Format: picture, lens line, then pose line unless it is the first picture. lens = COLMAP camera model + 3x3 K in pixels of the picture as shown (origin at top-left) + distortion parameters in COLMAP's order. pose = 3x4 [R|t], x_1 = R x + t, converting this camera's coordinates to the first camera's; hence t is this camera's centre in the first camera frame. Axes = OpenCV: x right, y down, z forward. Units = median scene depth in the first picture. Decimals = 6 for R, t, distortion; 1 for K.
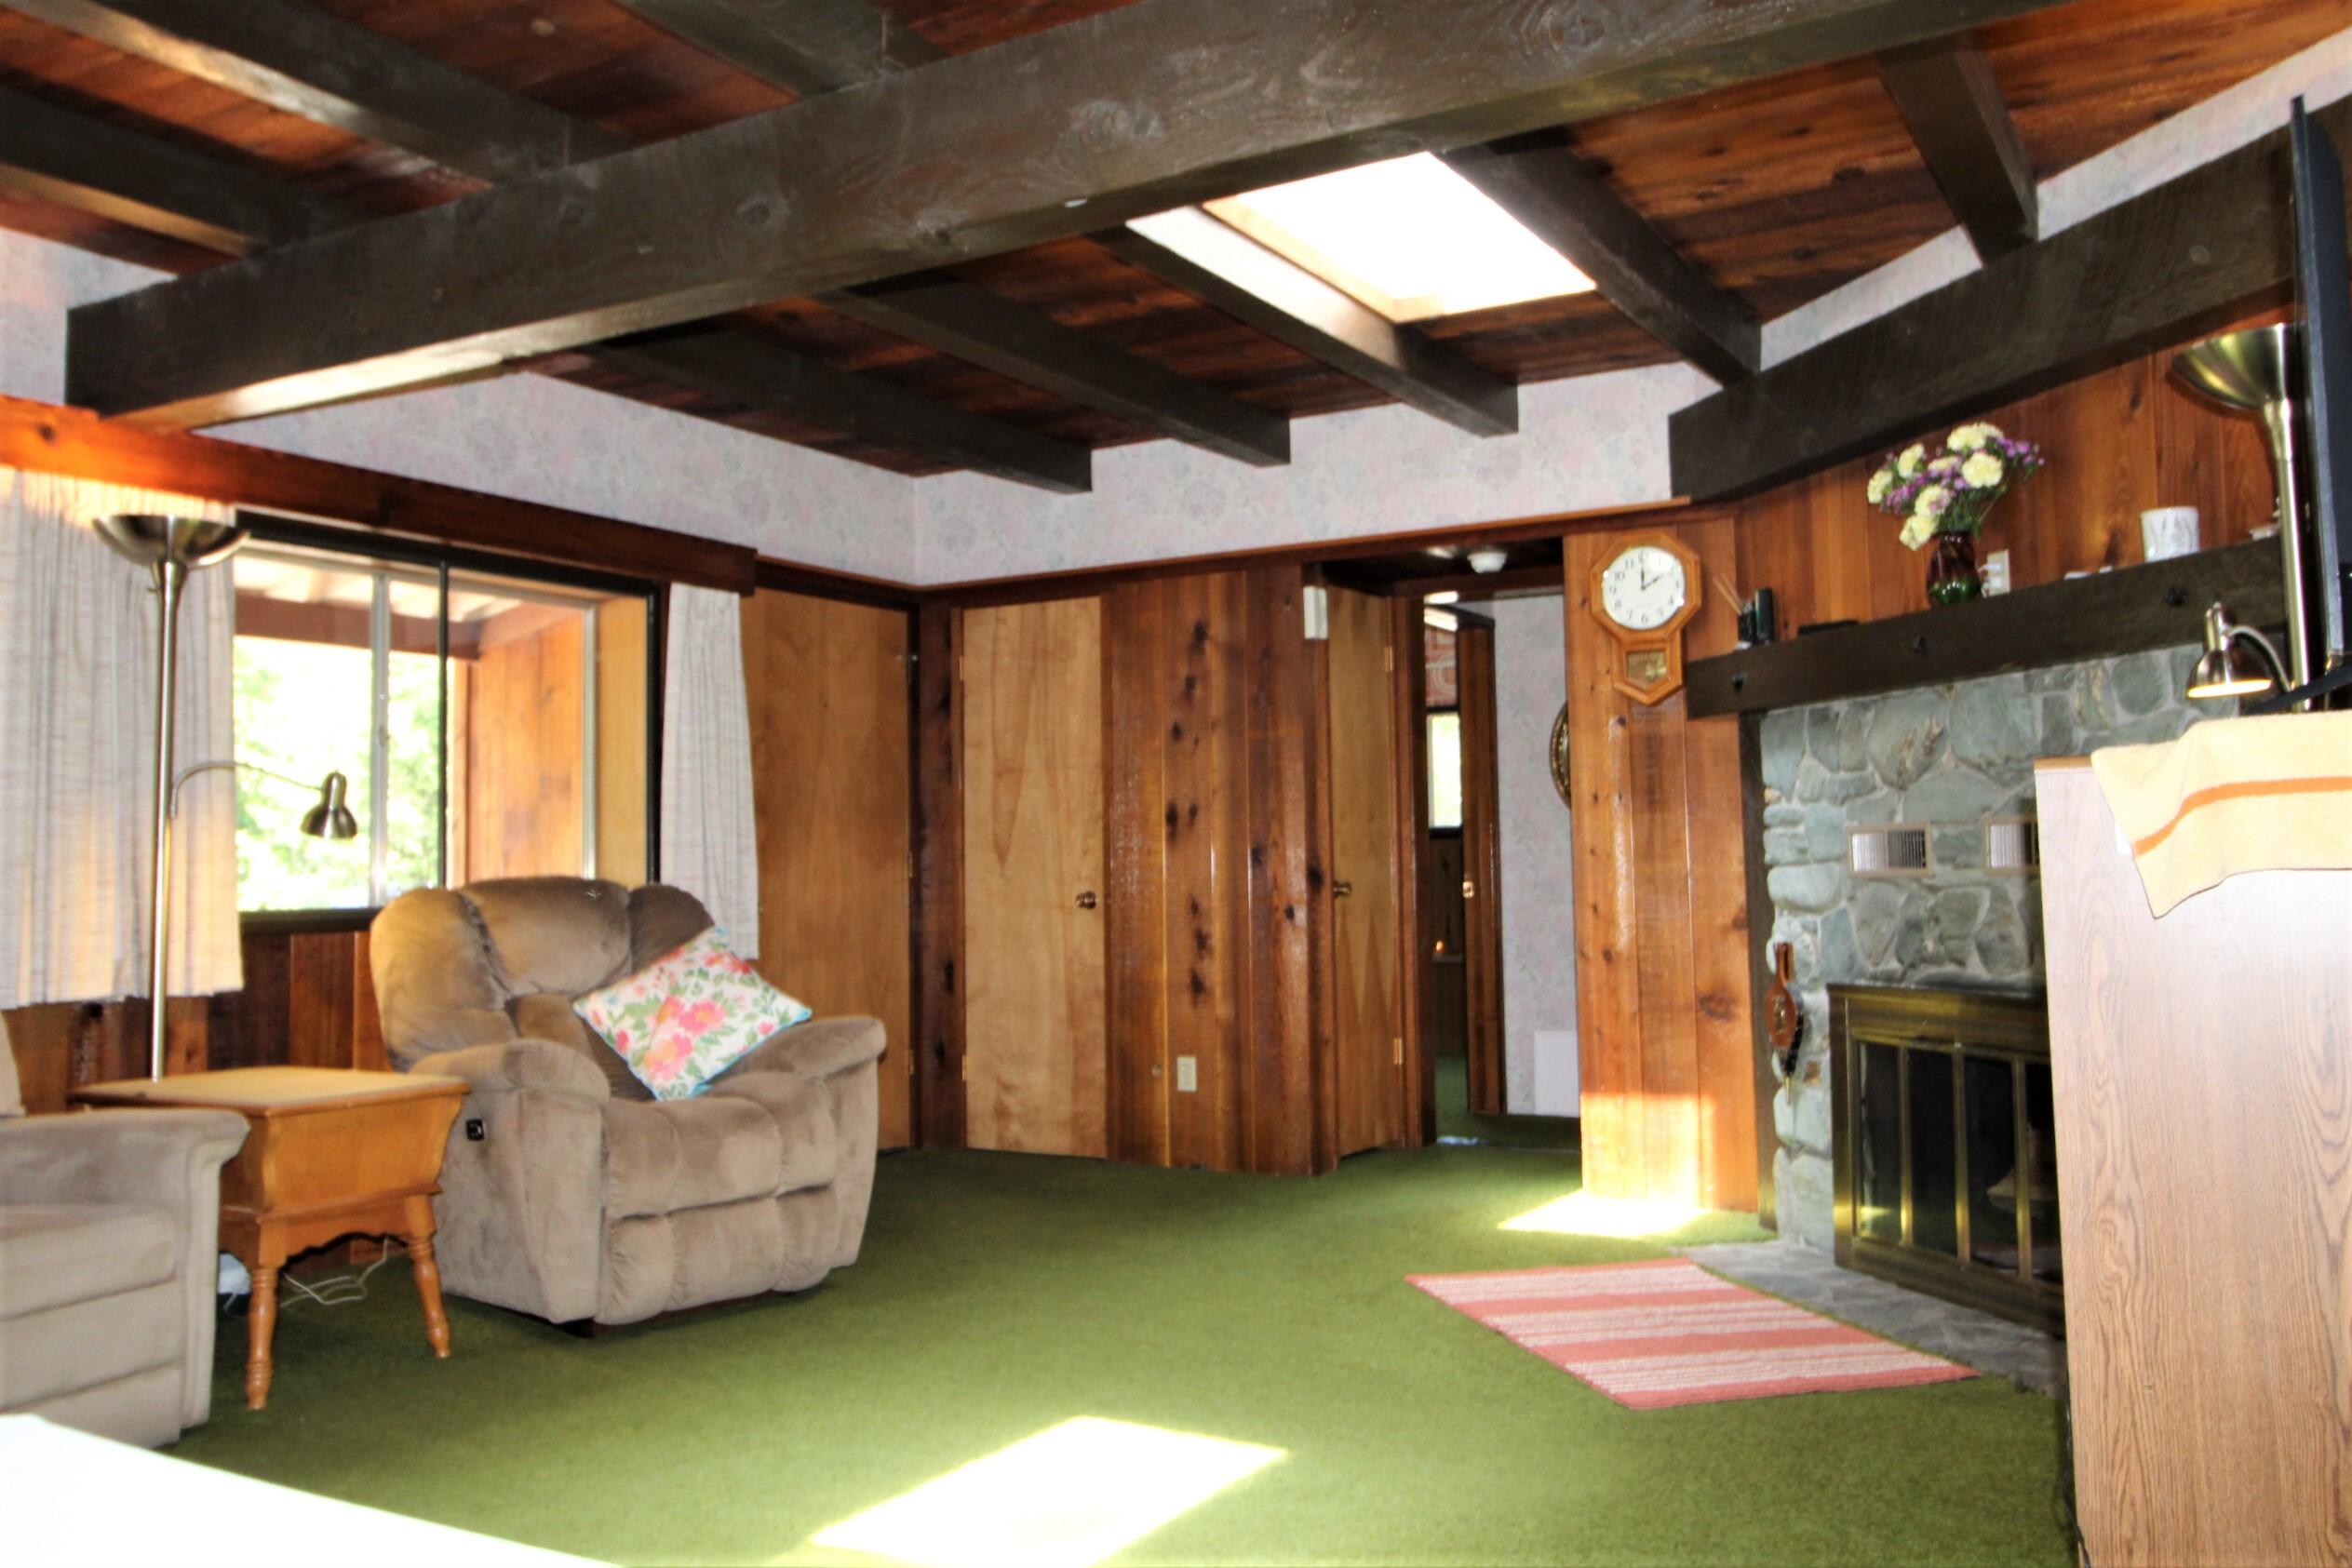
lens RADIAL K [[1923.8, 0, 1179.7], [0, 1923.8, 768.6], [0, 0, 1]] dist [0.012999, -0.004416]
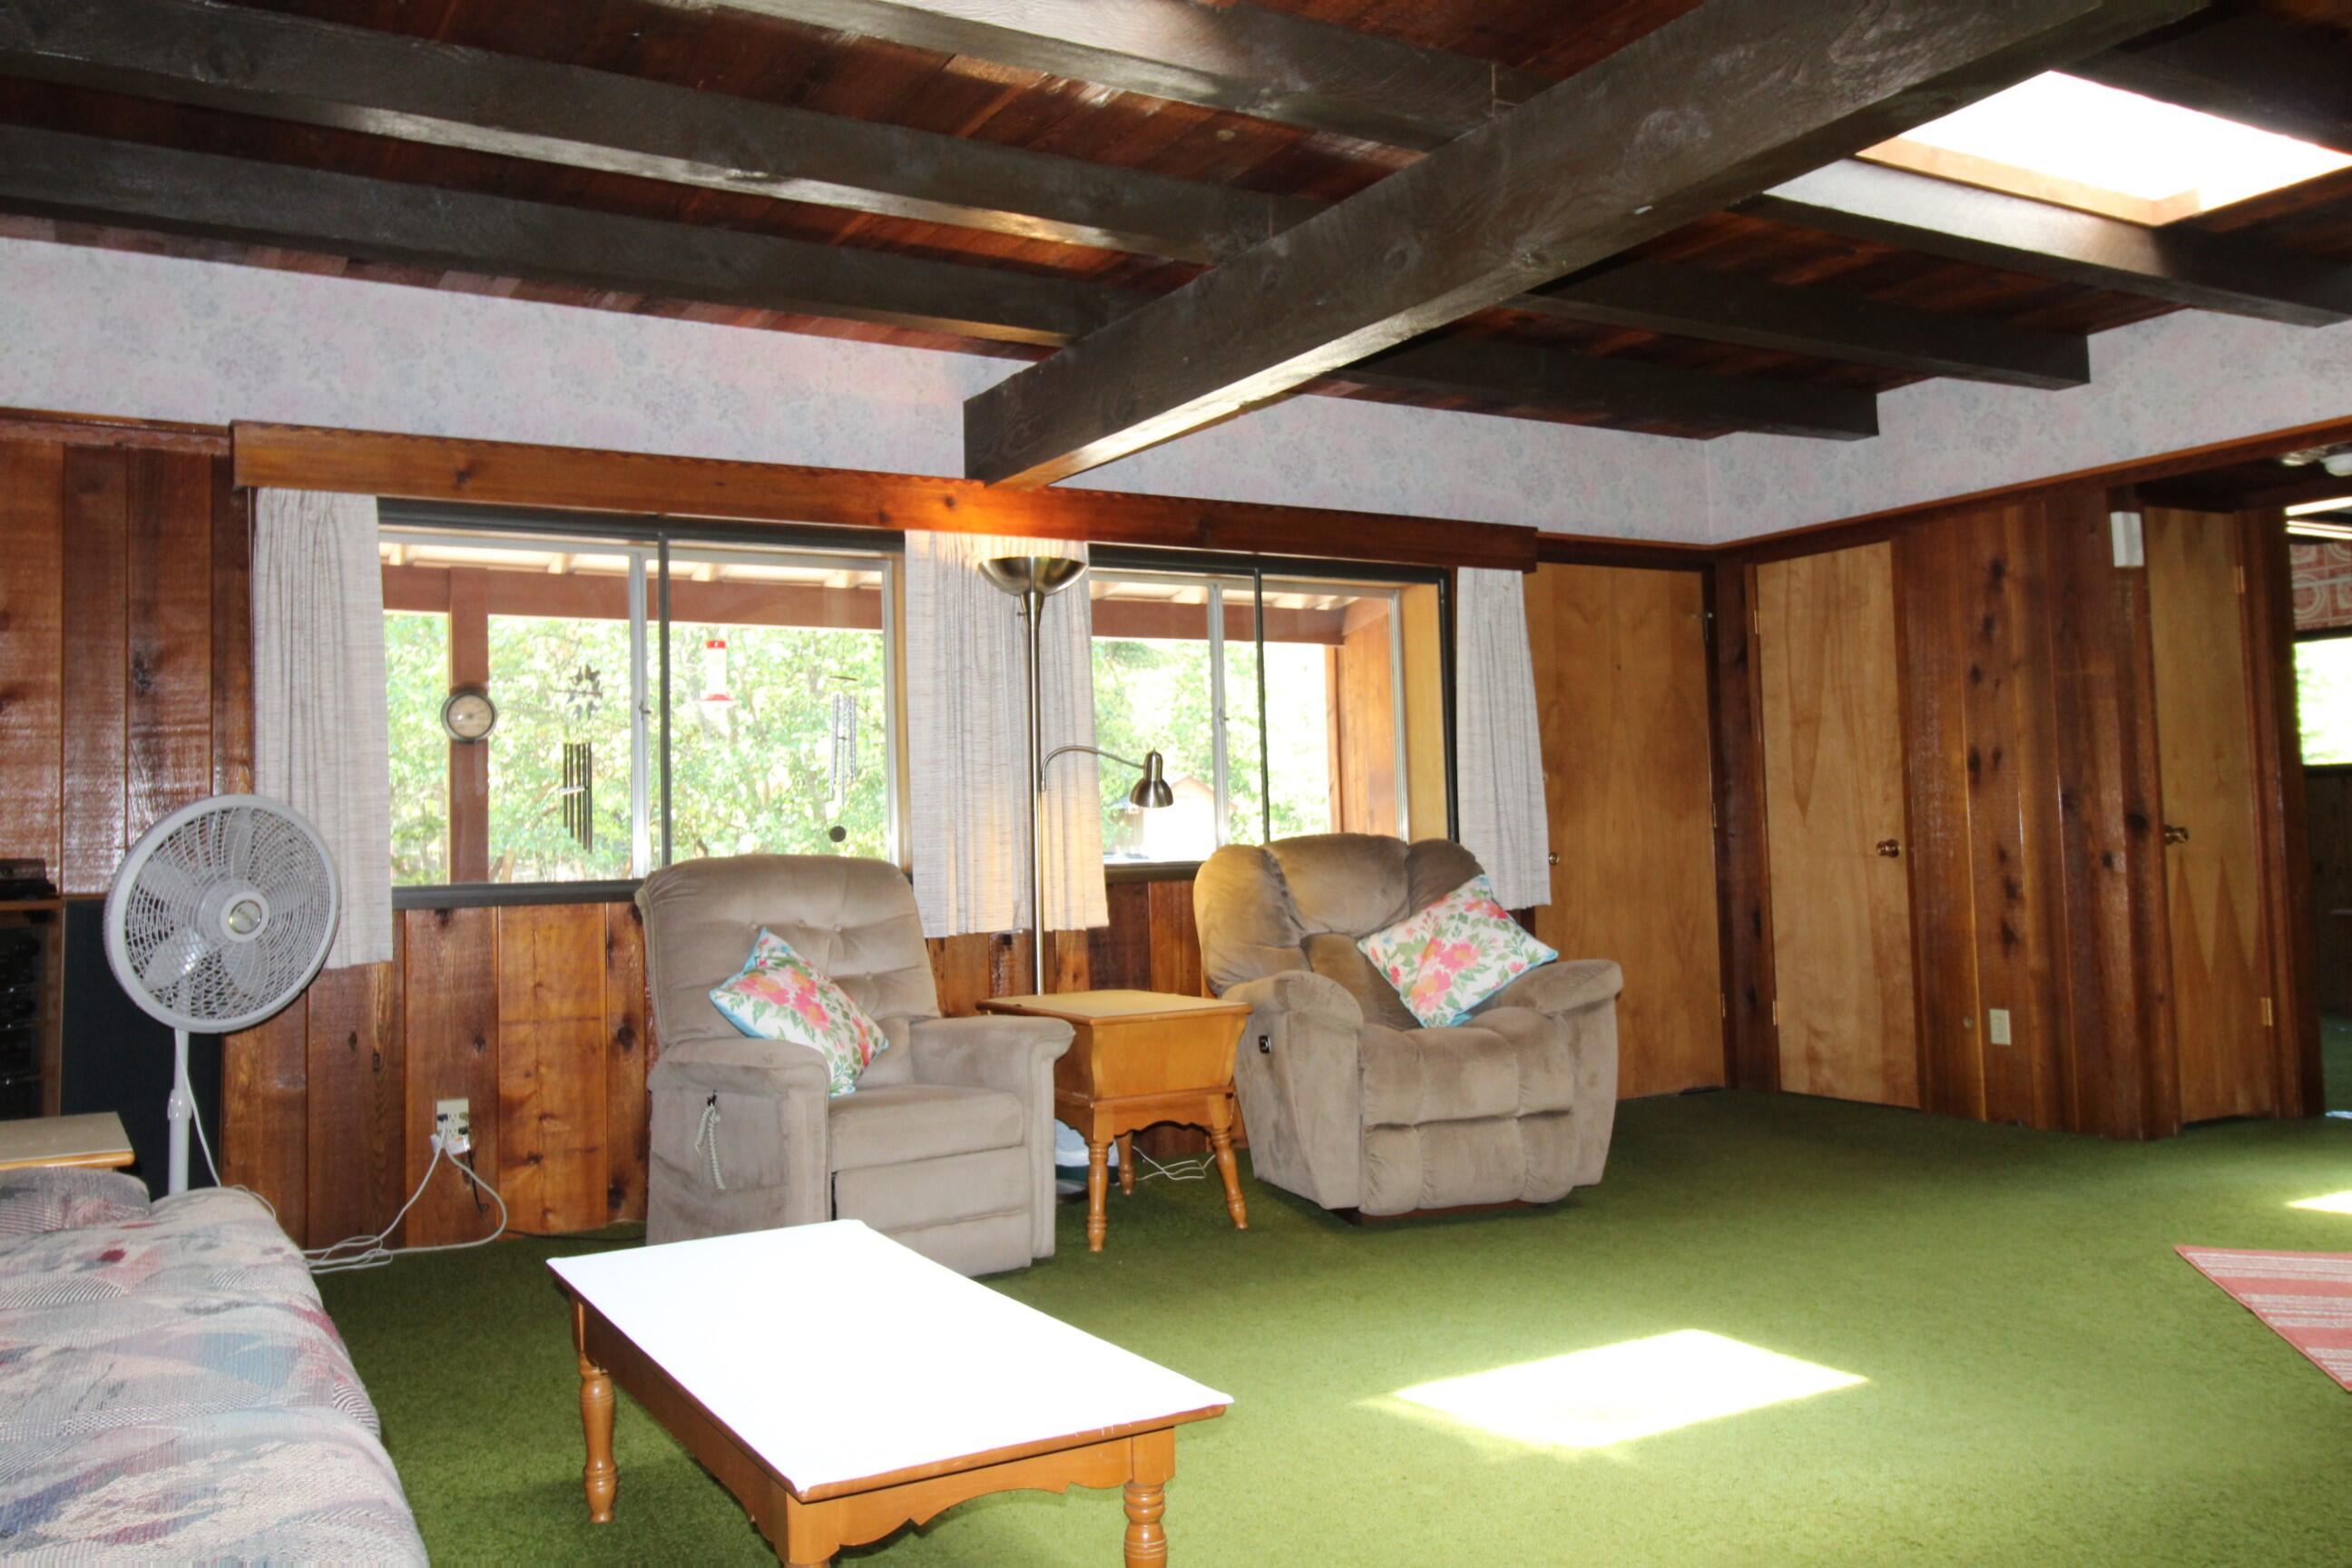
lens RADIAL K [[1924.0, 0, 1179.7], [0, 1924.0, 768.6], [0, 0, 1]] dist [0.012999, -0.004416]
pose [[0.867271, -0.028426, -0.497023, 0.173427], [0.042404, 0.998958, 0.016859, -0.006604], [0.496027, -0.035697, 0.867573, -0.056050]]
